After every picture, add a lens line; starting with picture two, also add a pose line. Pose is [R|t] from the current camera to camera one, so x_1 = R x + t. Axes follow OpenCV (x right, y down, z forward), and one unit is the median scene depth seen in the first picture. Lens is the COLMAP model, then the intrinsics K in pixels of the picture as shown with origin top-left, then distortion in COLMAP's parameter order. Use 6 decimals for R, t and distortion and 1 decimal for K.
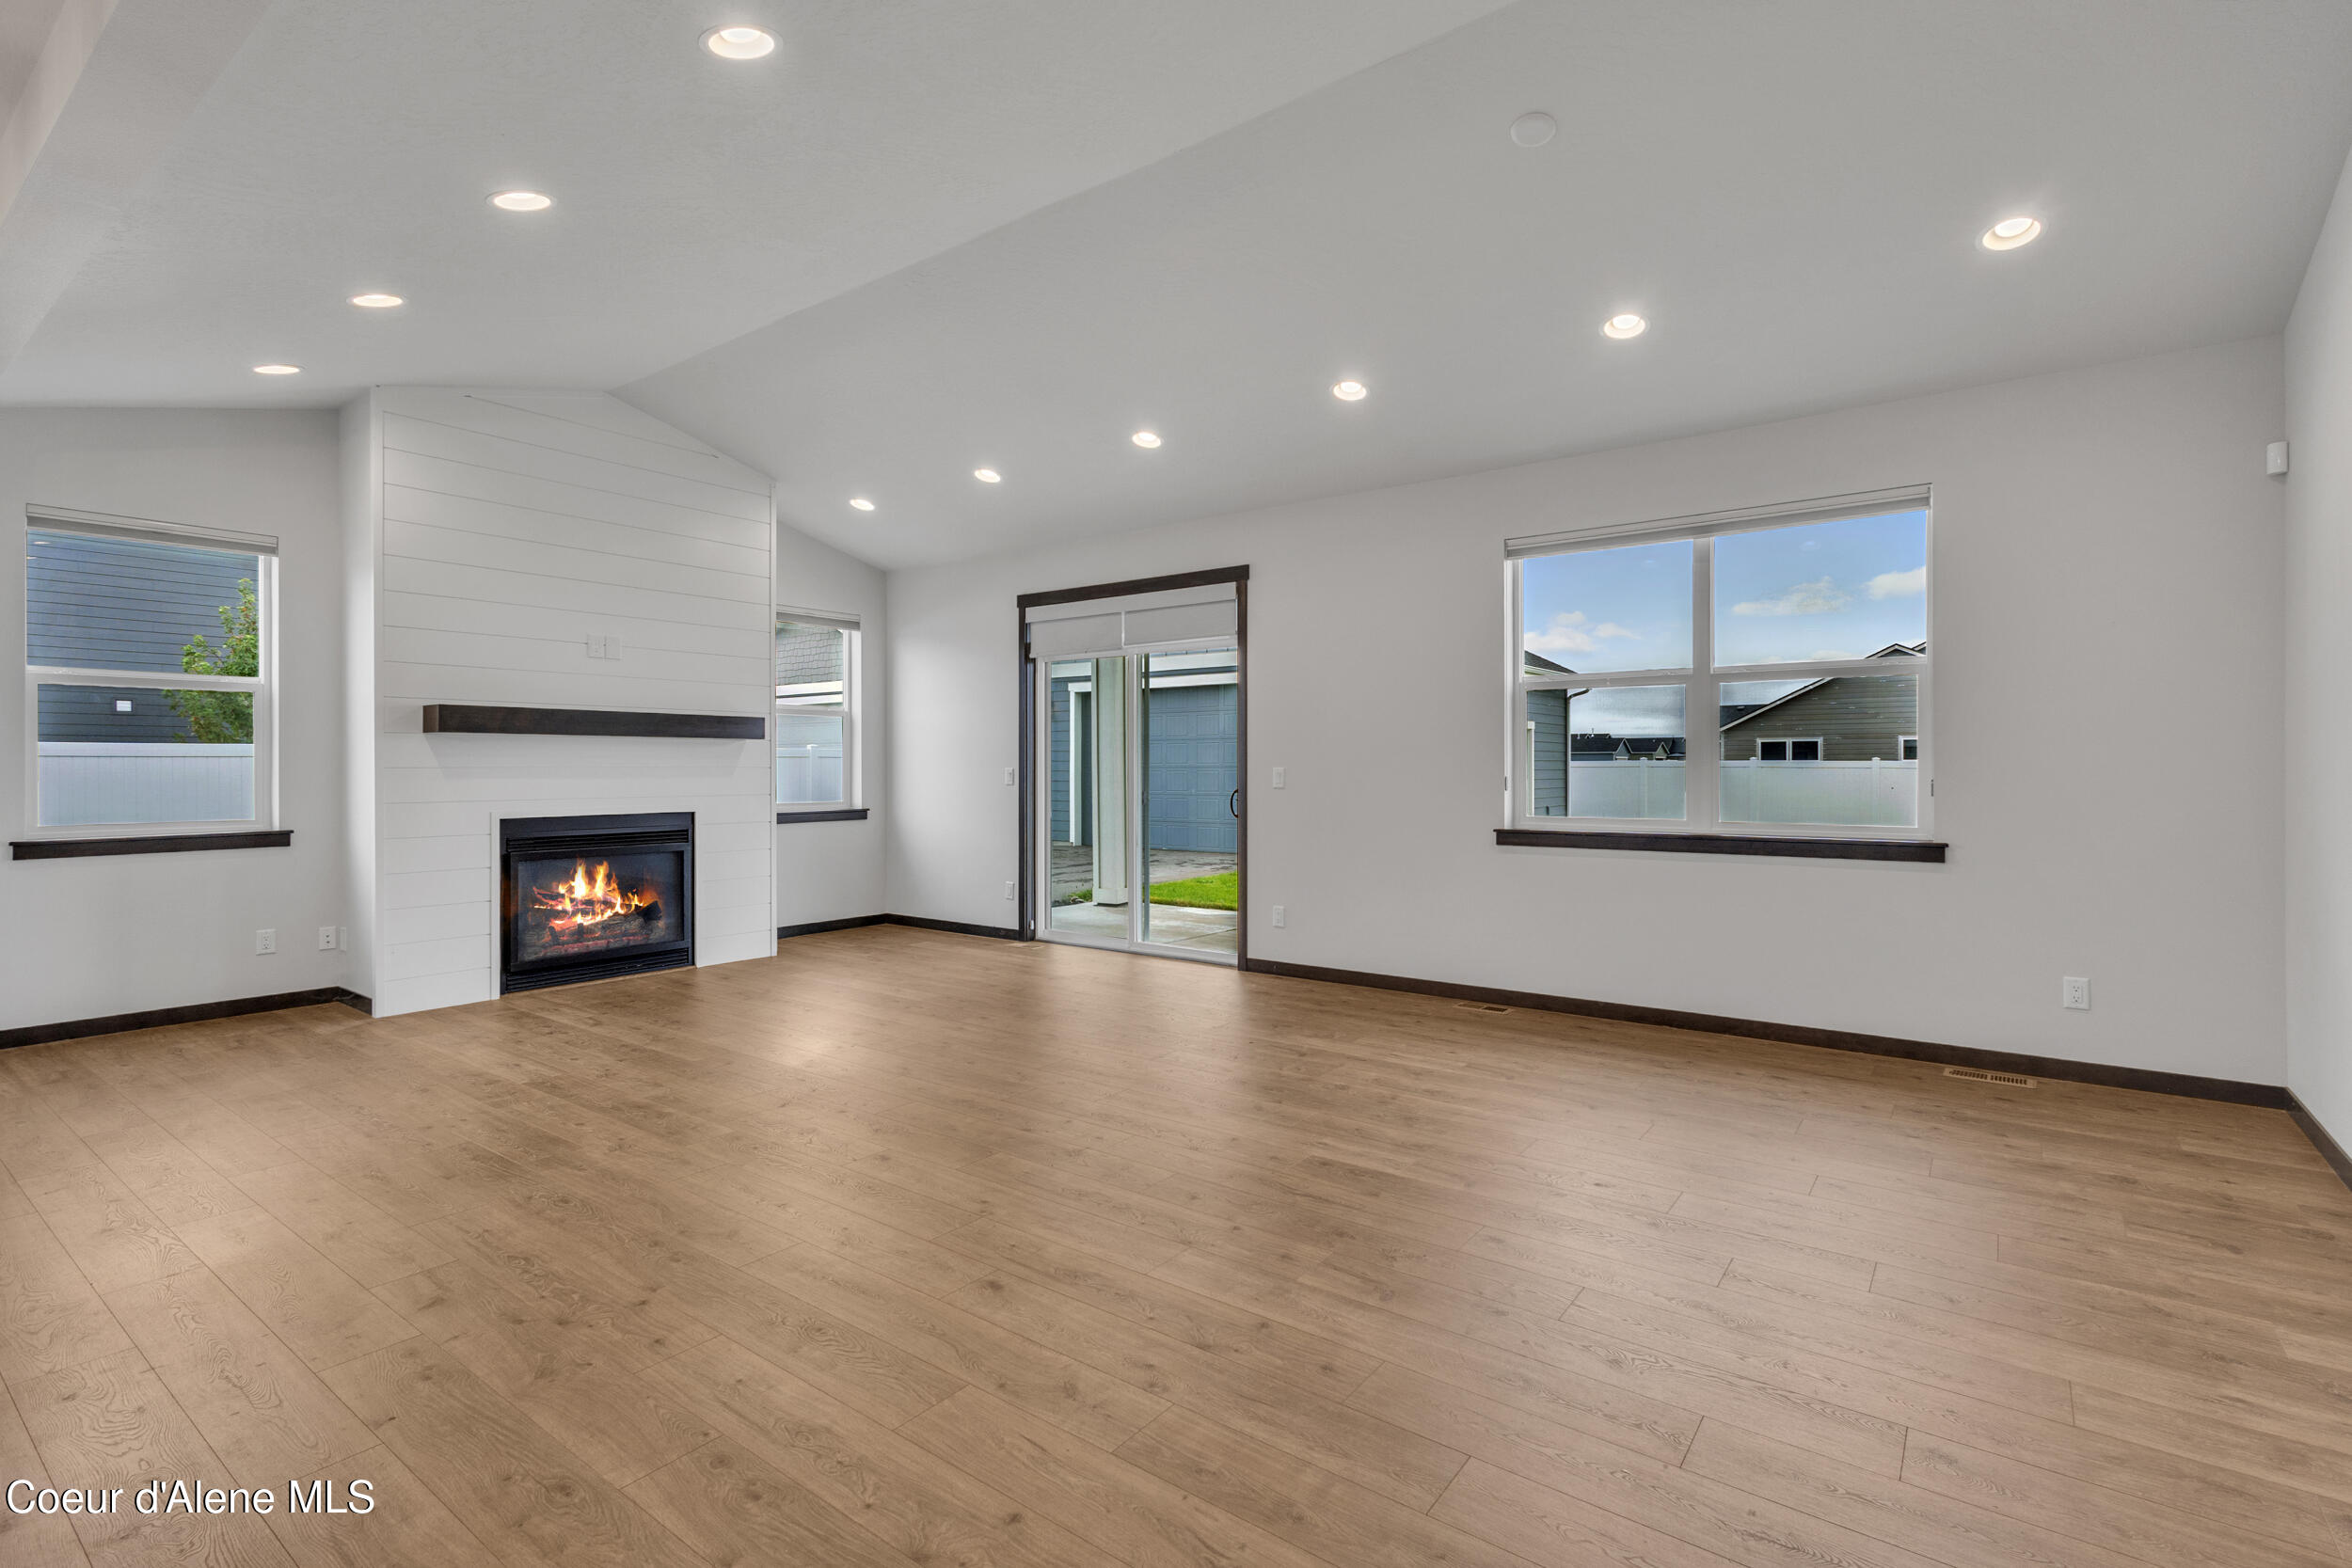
lens RADIAL K [[1094.1, 0, 1181.2], [0, 1094.1, 771.1], [0, 0, 1]] dist [0.008512, -0.000321]
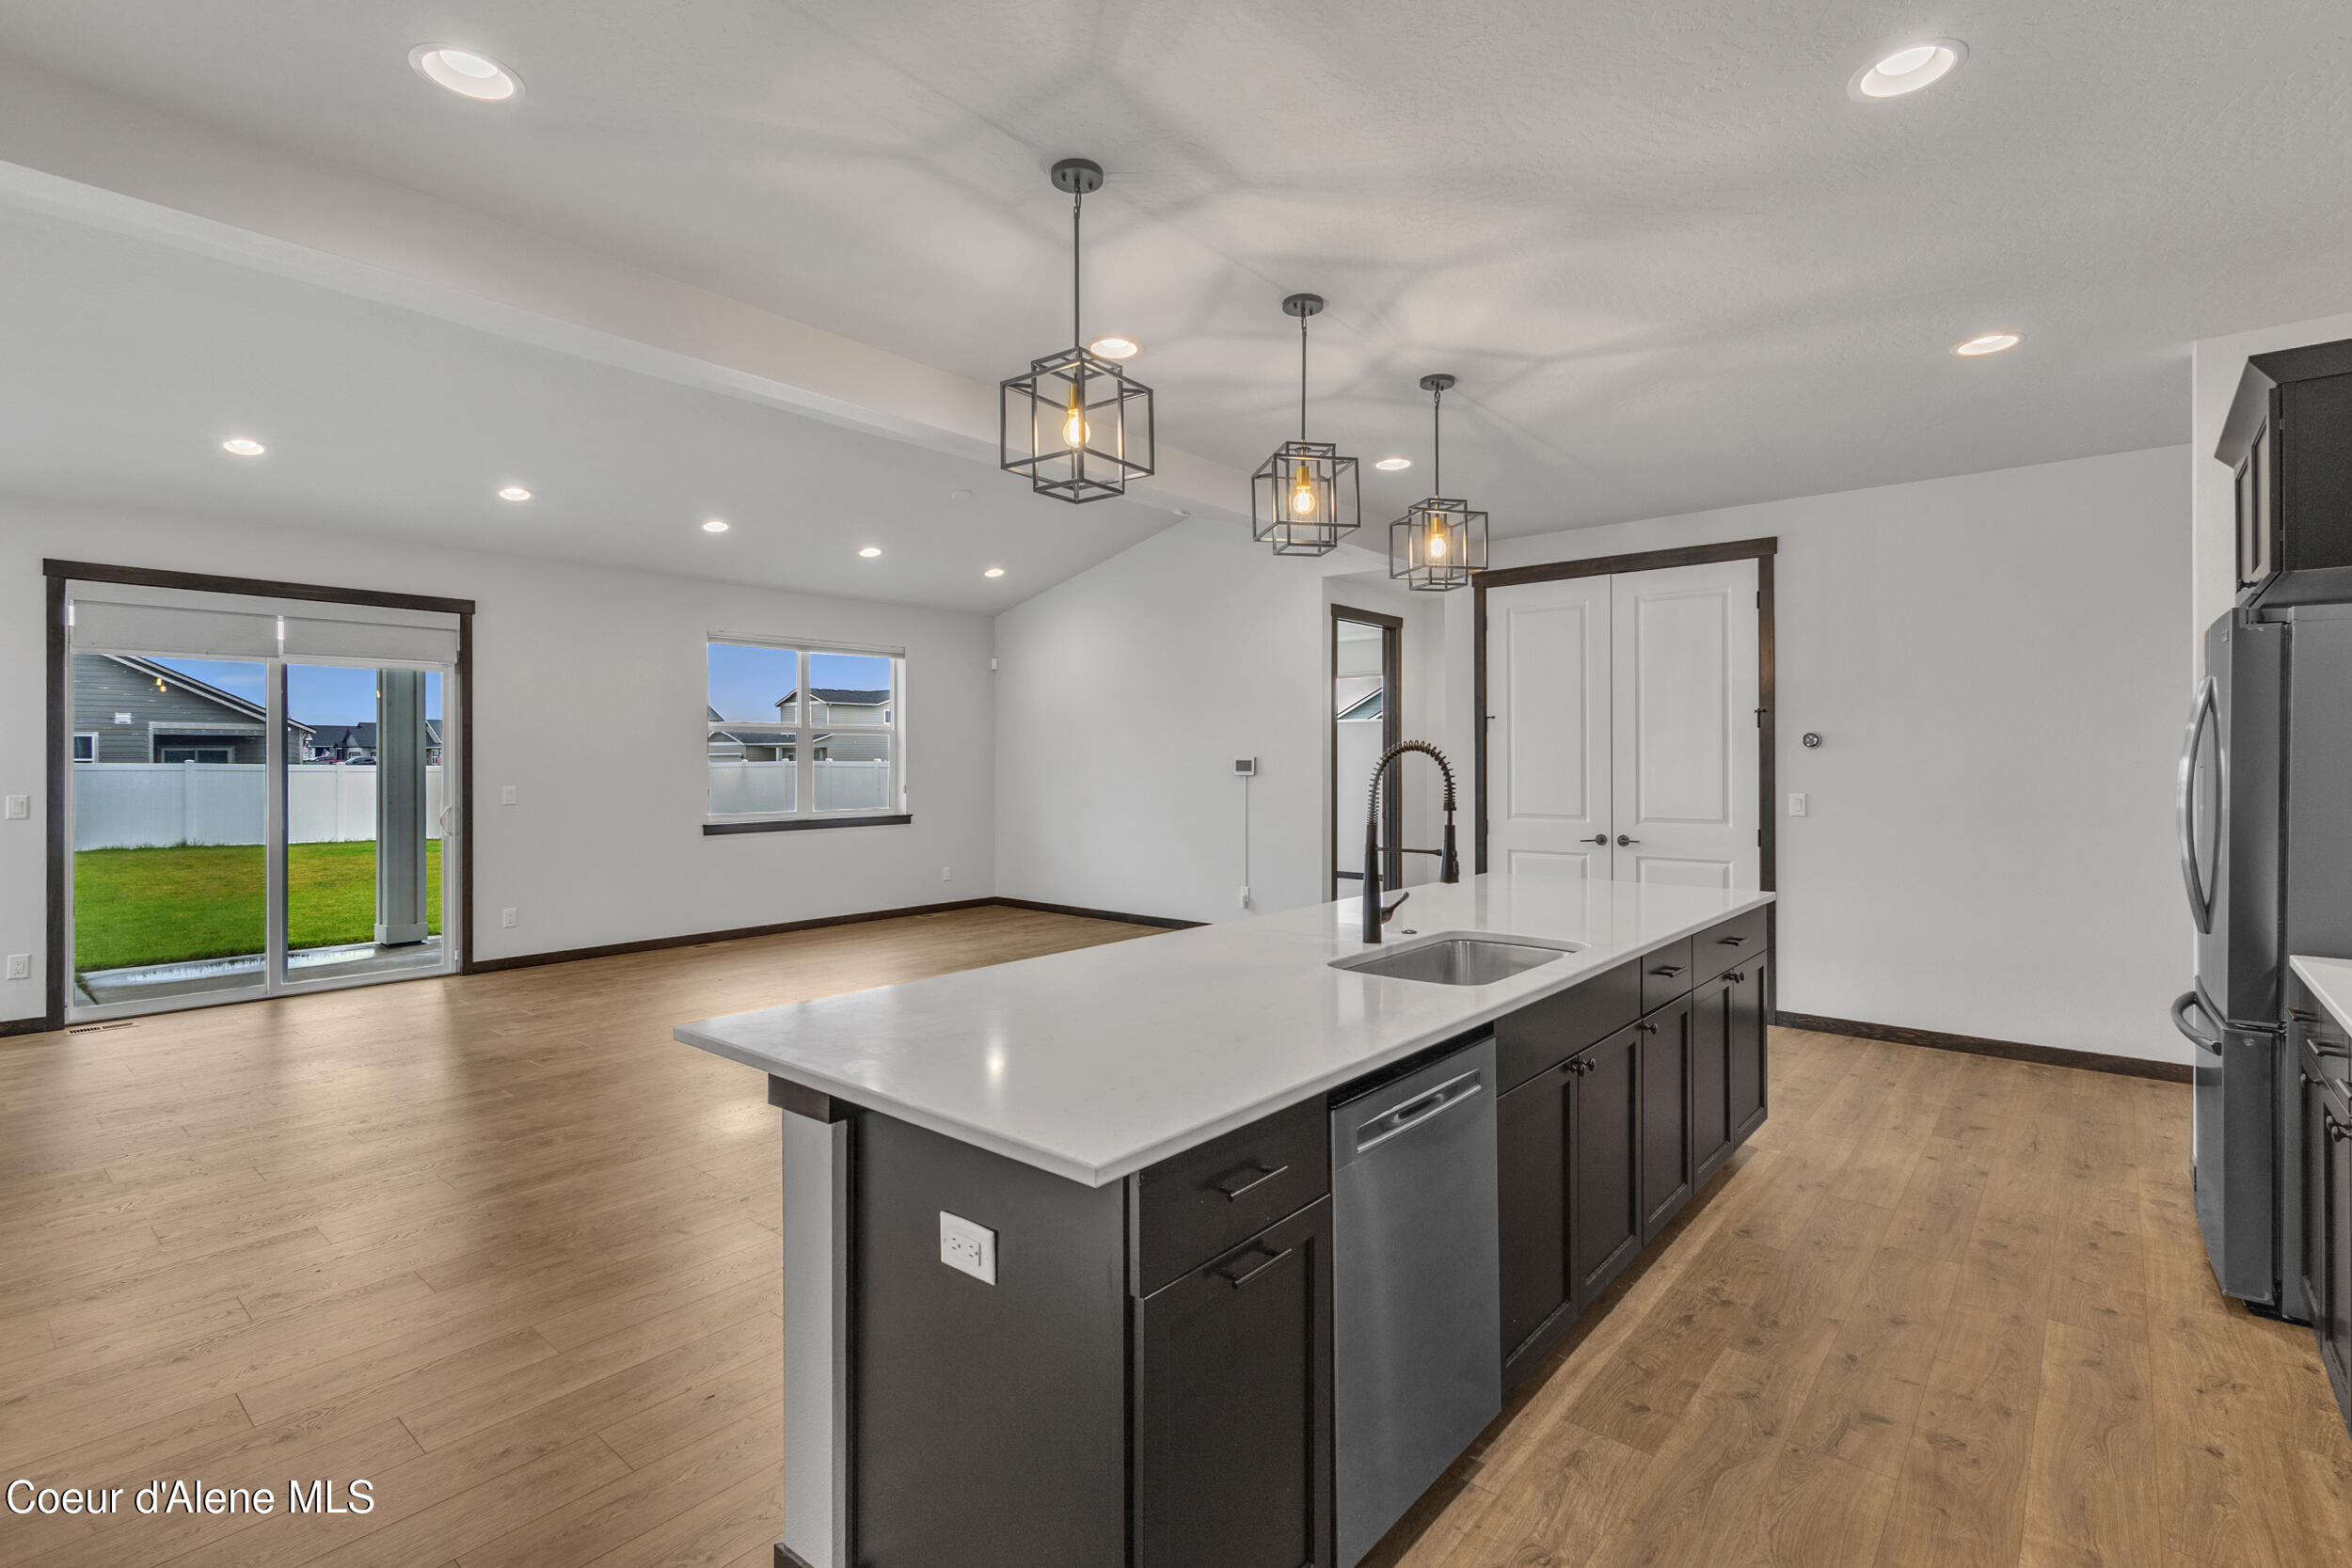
lens RADIAL K [[1091.9, 0, 1174.7], [0, 1091.9, 759.0], [0, 0, 1]] dist [0.008597, -0.000997]
pose [[0.059211, 0.000812, 0.998245, -0.988130], [0.004842, 0.999988, -0.001101, -0.026325], [-0.998234, 0.004899, 0.059206, 0.238137]]
